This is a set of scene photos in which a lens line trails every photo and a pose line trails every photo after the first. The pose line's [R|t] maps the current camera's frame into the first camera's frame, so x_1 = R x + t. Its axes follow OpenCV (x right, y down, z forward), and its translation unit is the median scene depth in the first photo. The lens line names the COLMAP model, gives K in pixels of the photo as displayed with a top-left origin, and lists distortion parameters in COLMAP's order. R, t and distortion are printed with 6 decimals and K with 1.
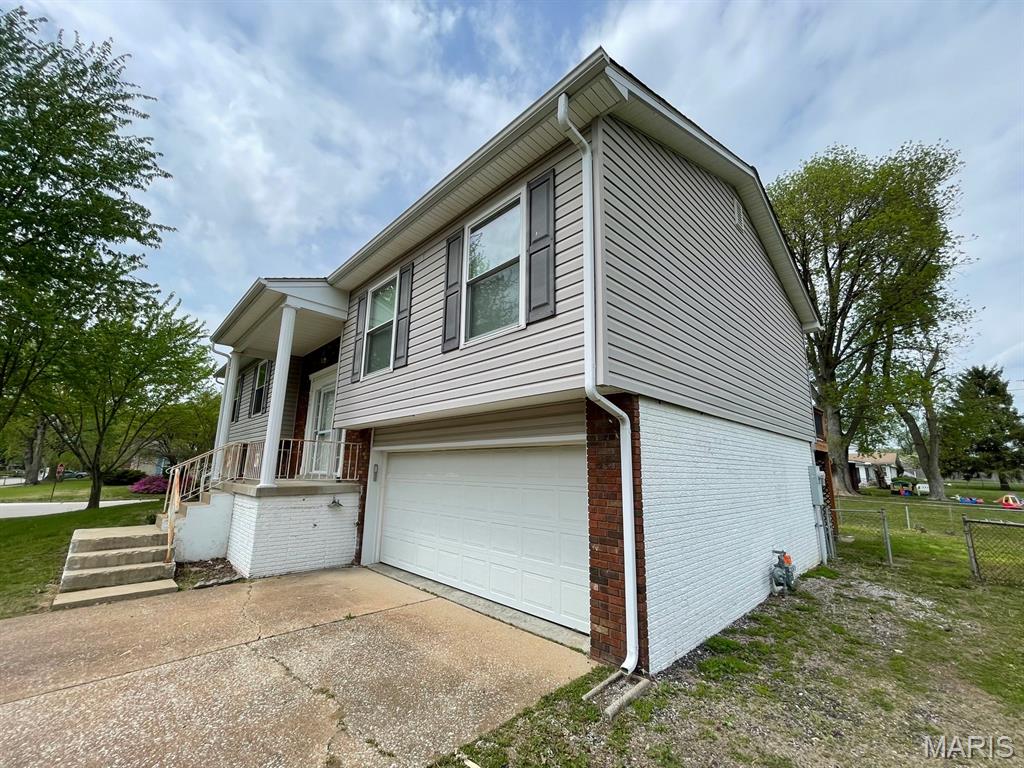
lens RADIAL K [[412.7, 0, 507.2], [0, 412.7, 392.8], [0, 0, 1]] dist [-0.000755, 0.001514]
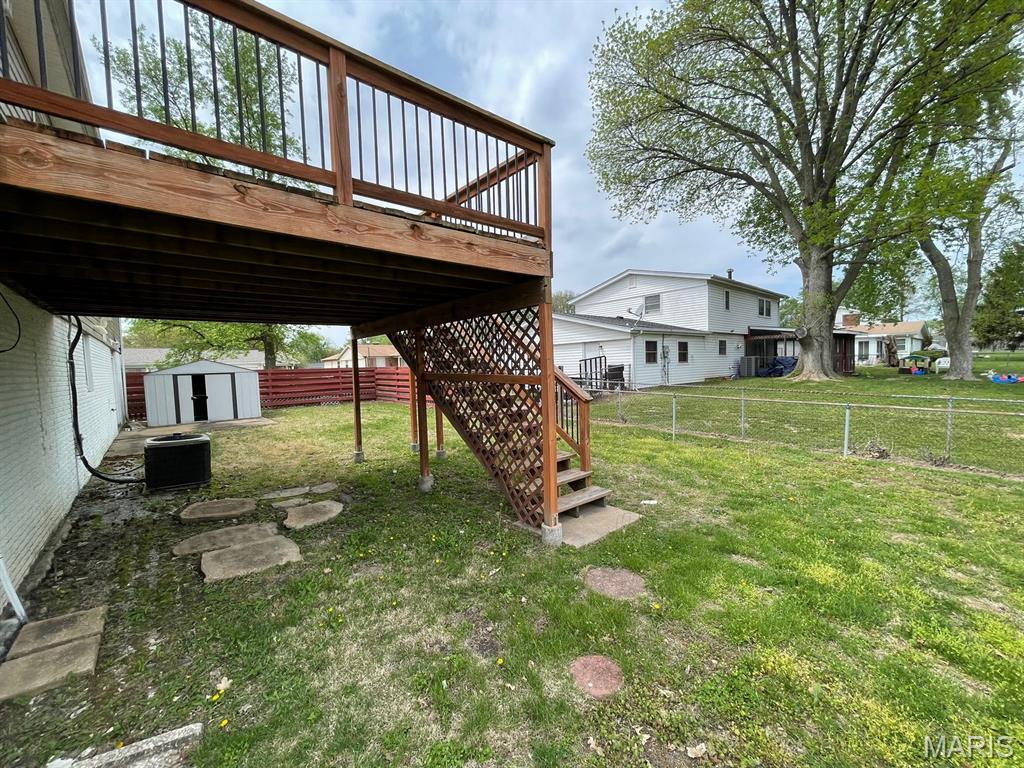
lens RADIAL K [[412.7, 0, 513.4], [0, 412.7, 388.2], [0, 0, 1]] dist [-0.000755, 0.001514]
pose [[0.997537, -0.046633, -0.052391, 0.263646], [0.057795, 0.969721, 0.237279, 0.052017], [0.039739, -0.239723, 0.970028, 0.232751]]
